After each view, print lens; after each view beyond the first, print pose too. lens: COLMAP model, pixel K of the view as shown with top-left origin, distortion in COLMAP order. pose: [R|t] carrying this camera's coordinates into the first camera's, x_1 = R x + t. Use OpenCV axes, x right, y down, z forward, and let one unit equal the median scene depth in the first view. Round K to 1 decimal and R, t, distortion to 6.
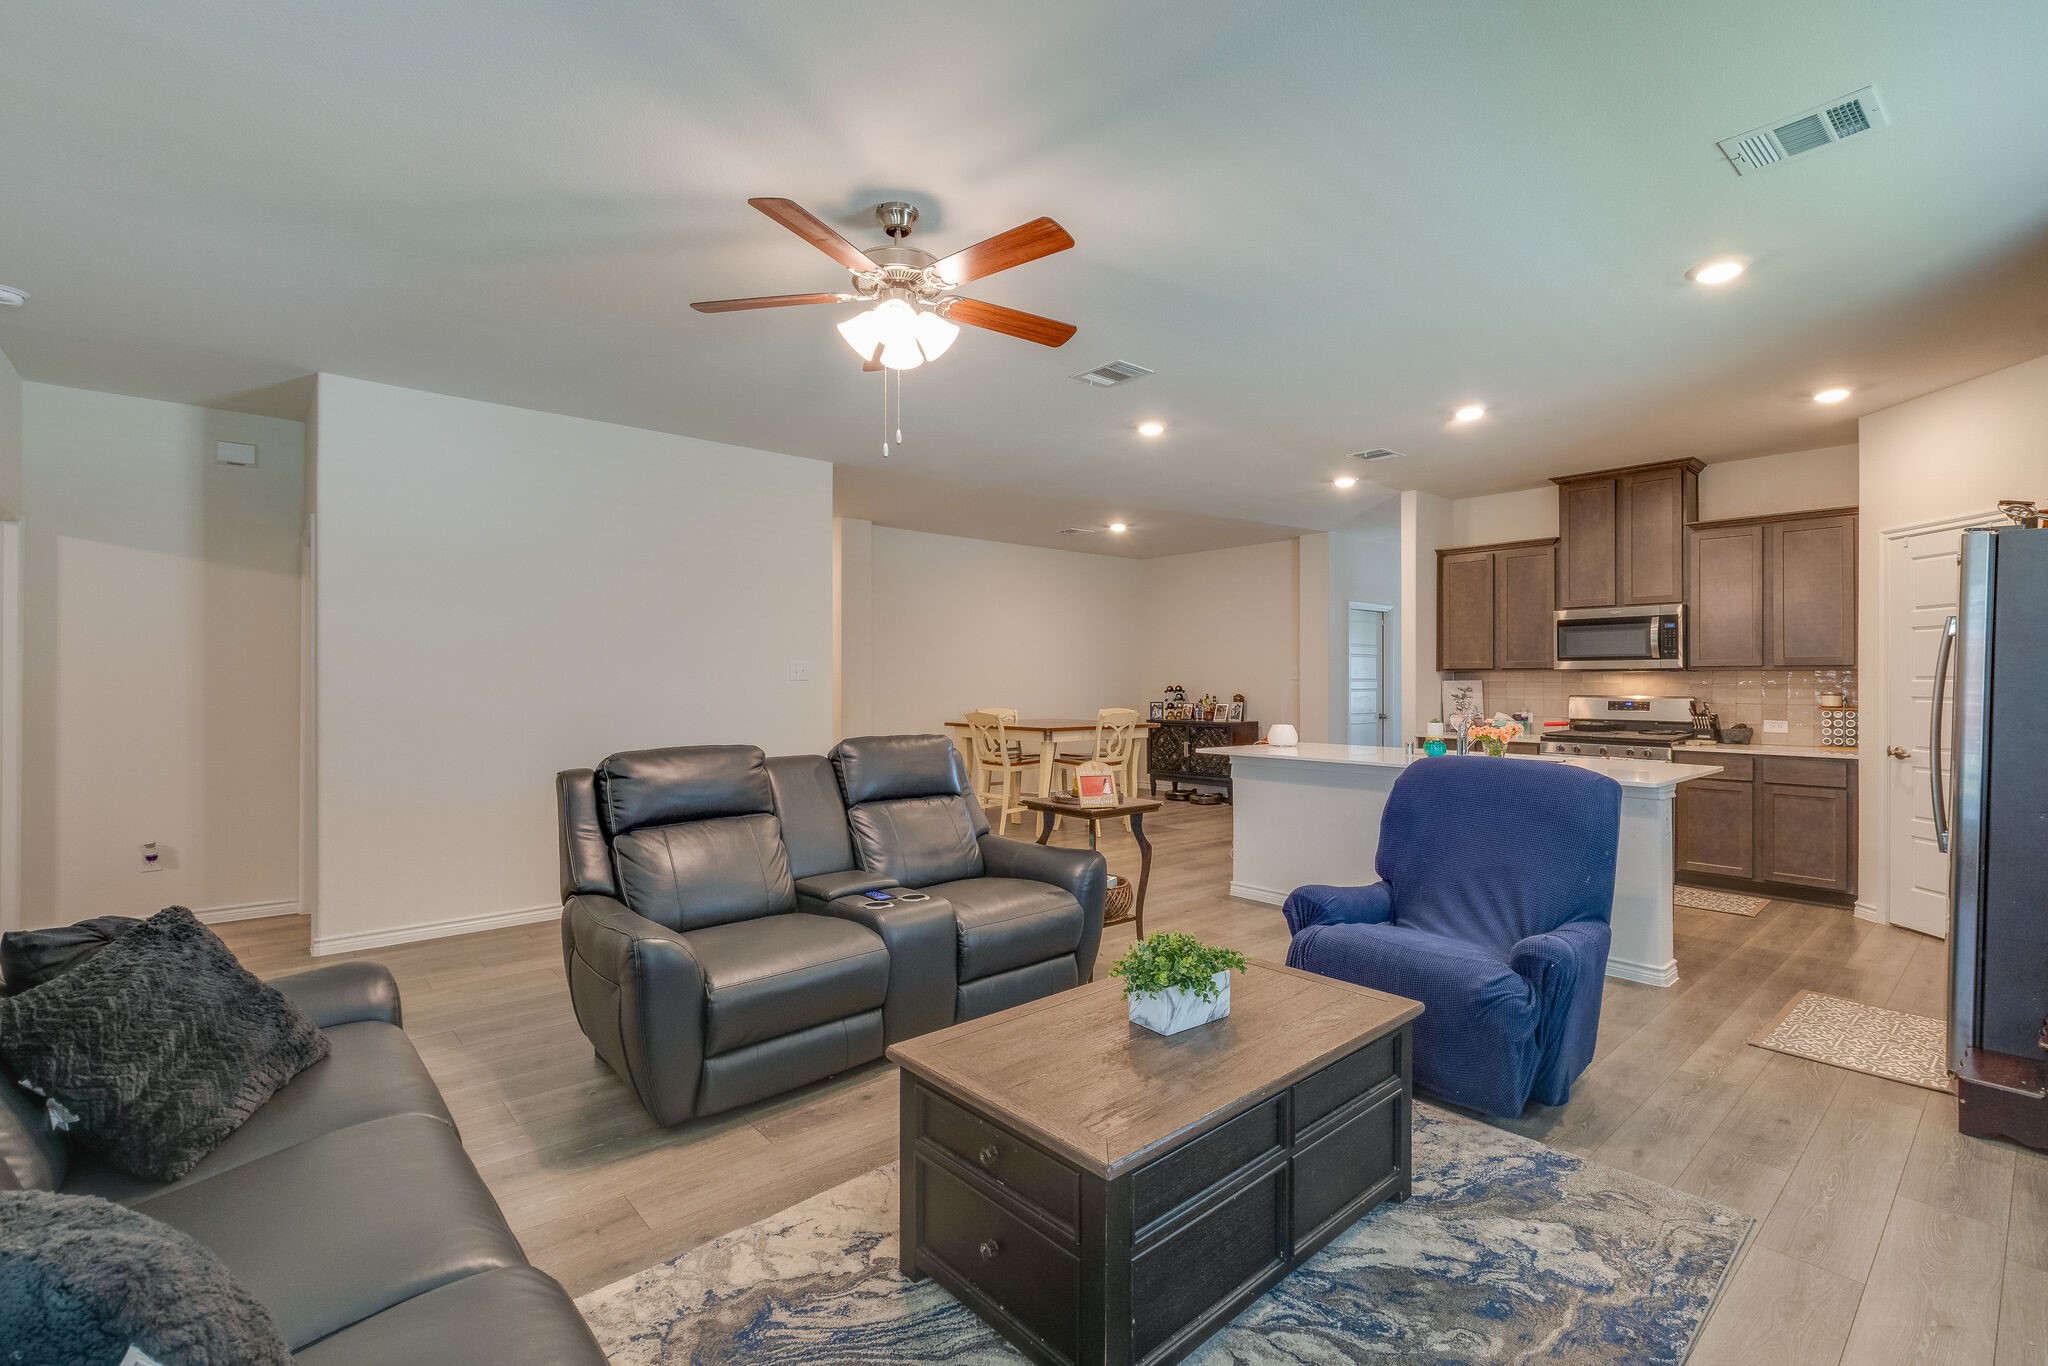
lens RADIAL K [[921.8, 0, 1038.7], [0, 921.8, 672.1], [0, 0, 1]] dist [-0.000911, 0.000000]
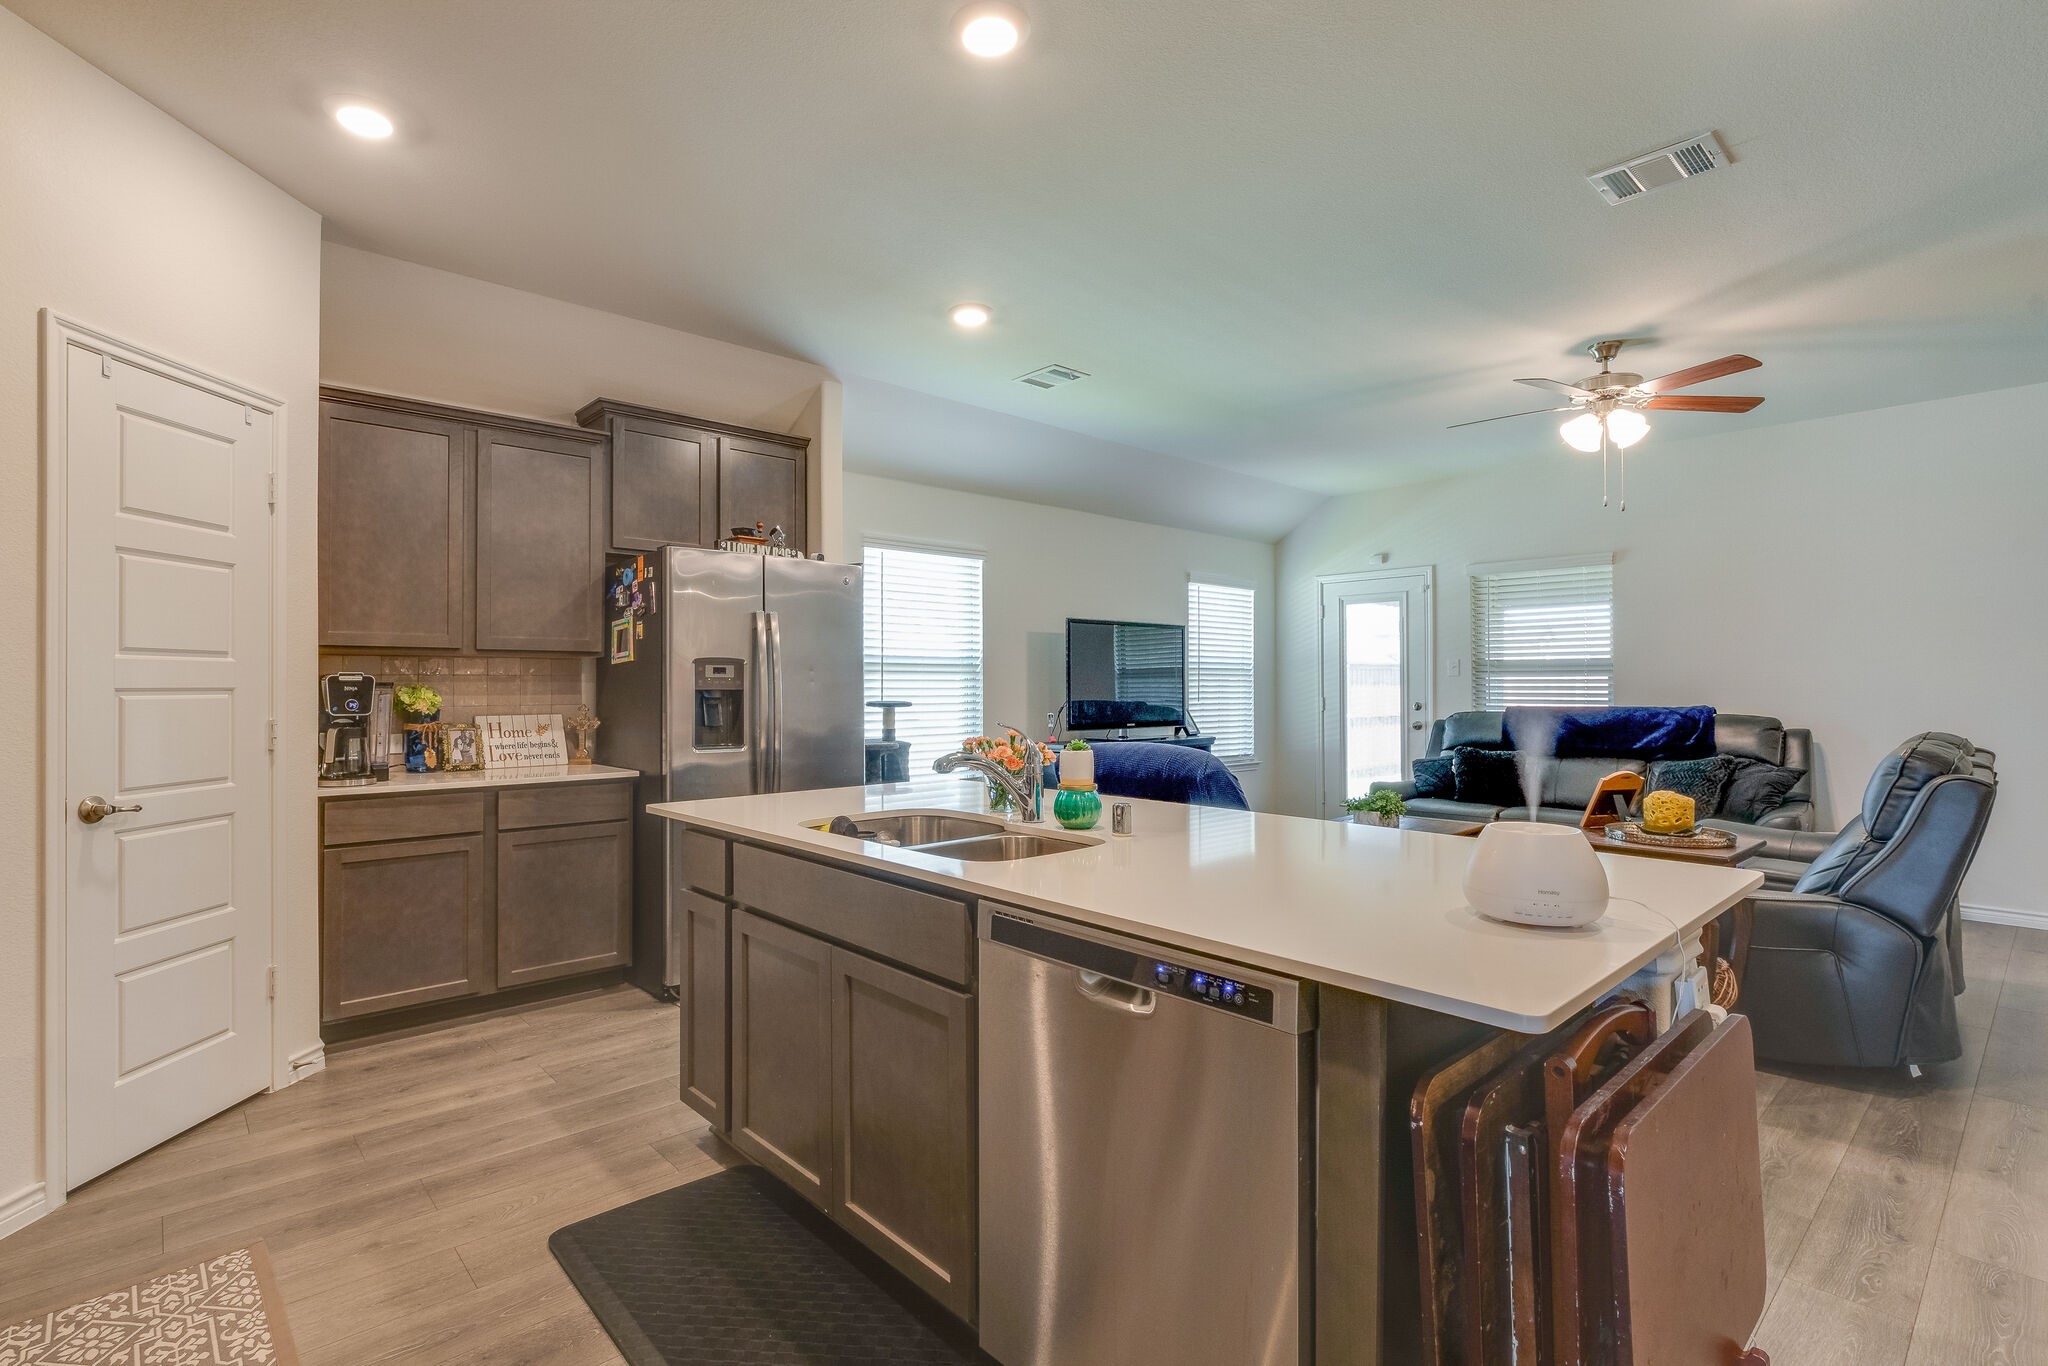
lens RADIAL K [[952.9, 0, 960.3], [0, 952.9, 673.7], [0, 0, 1]] dist [0.000852, -0.000115]
pose [[-0.999418, -0.003383, 0.033952, 0.384236], [-0.004096, 0.999772, -0.020952, 0.021682], [-0.033874, -0.021079, -0.999204, 1.183829]]
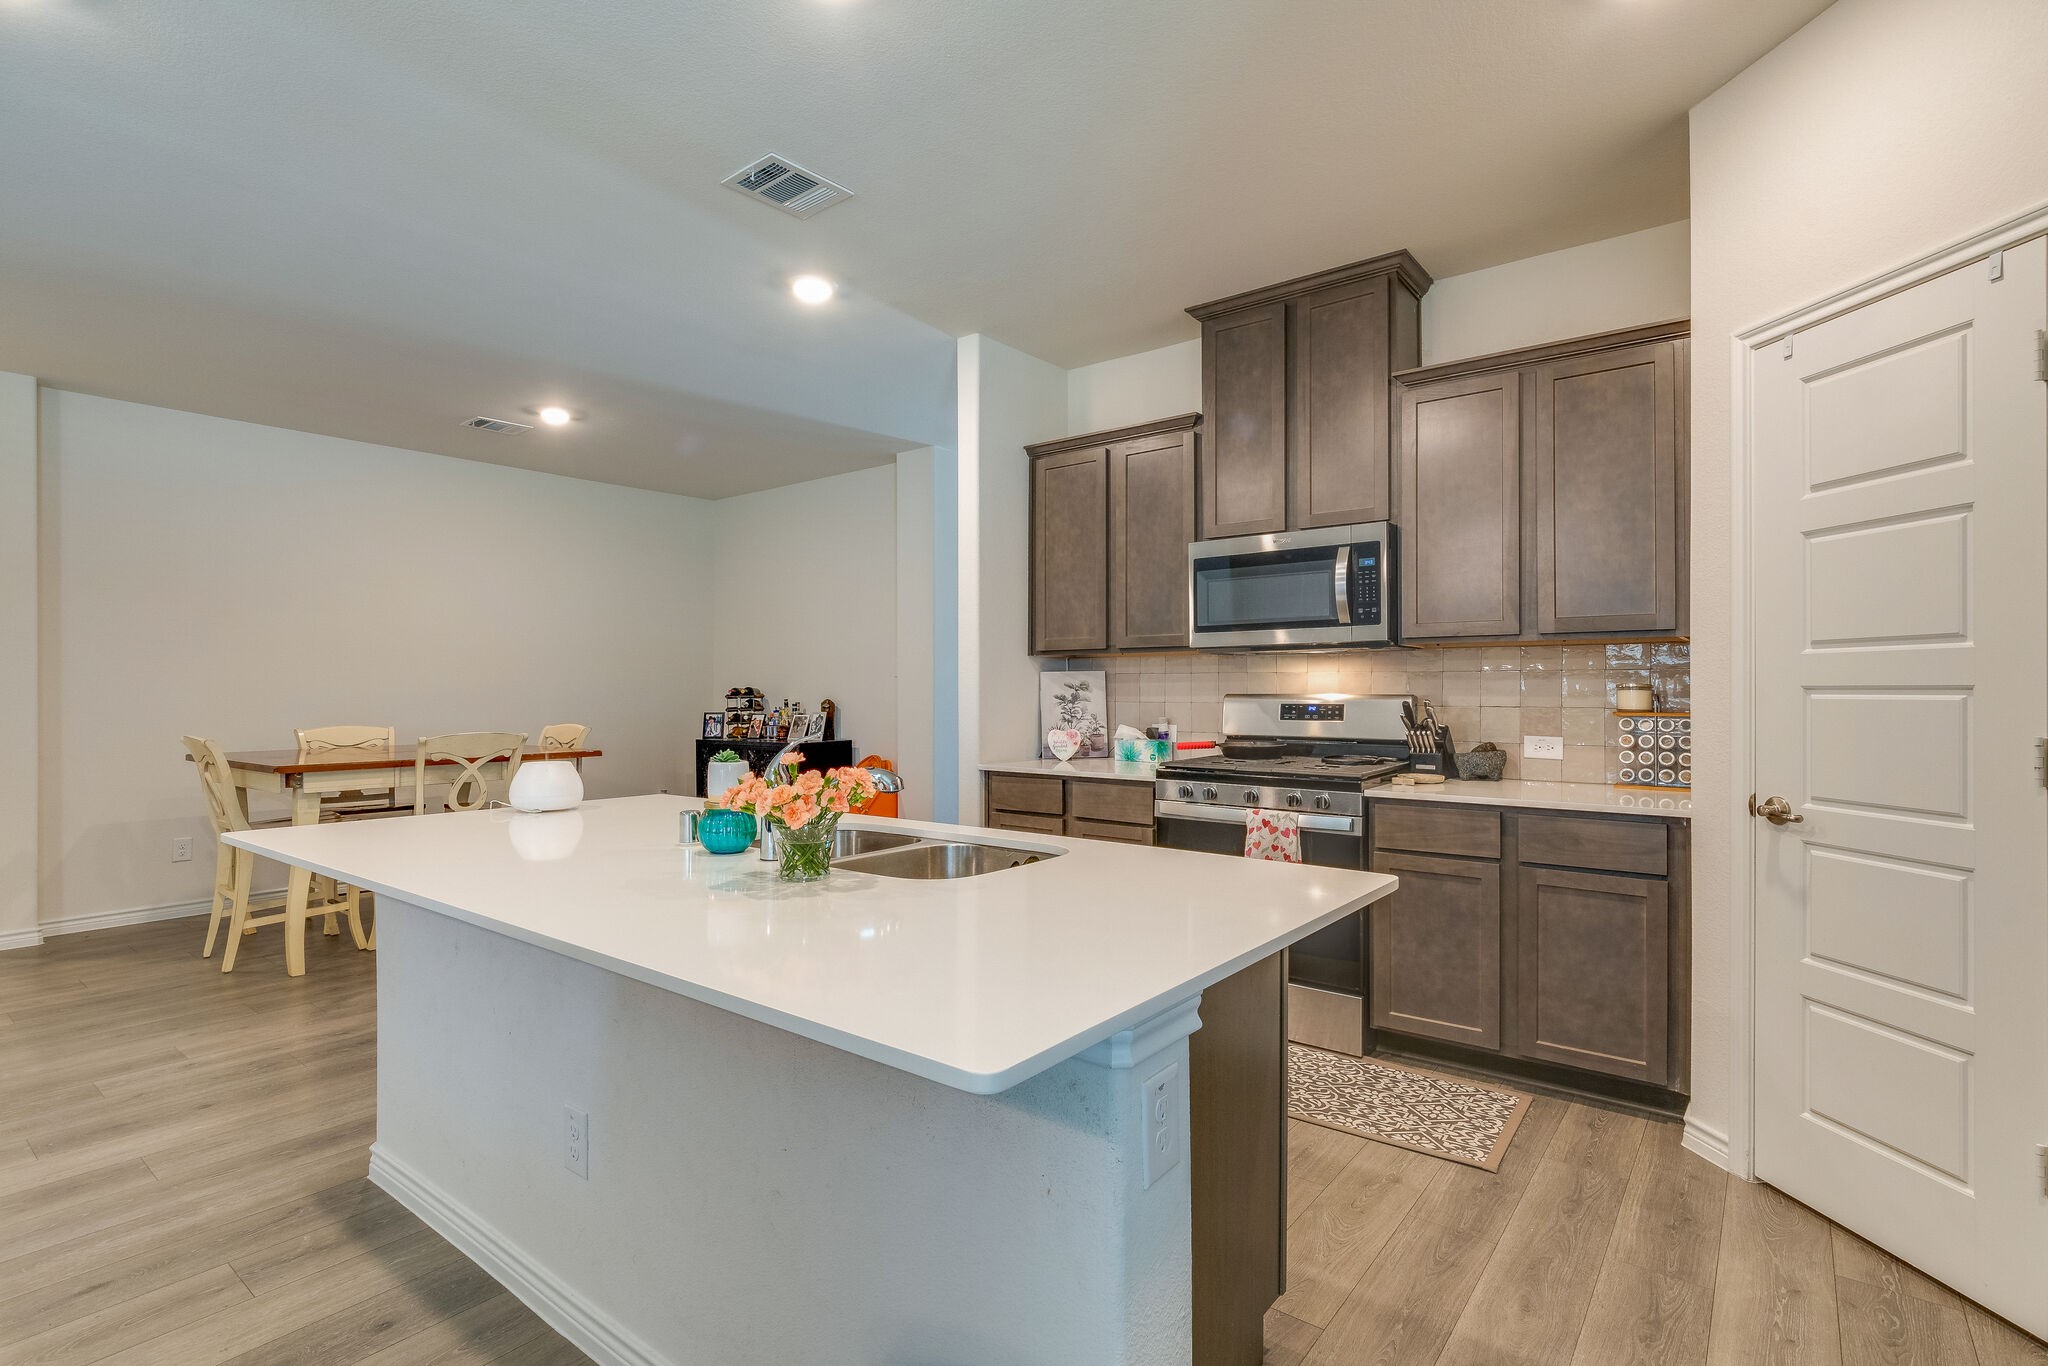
lens RADIAL K [[974.8, 0, 1024.0], [0, 974.8, 683.0], [0, 0, 1]] dist [0.000609, -0.000357]
pose [[0.985427, -0.004557, 0.170040, 0.390754], [0.003978, 0.999985, 0.003749, 0.016932], [-0.170054, -0.003018, 0.985430, 0.473069]]
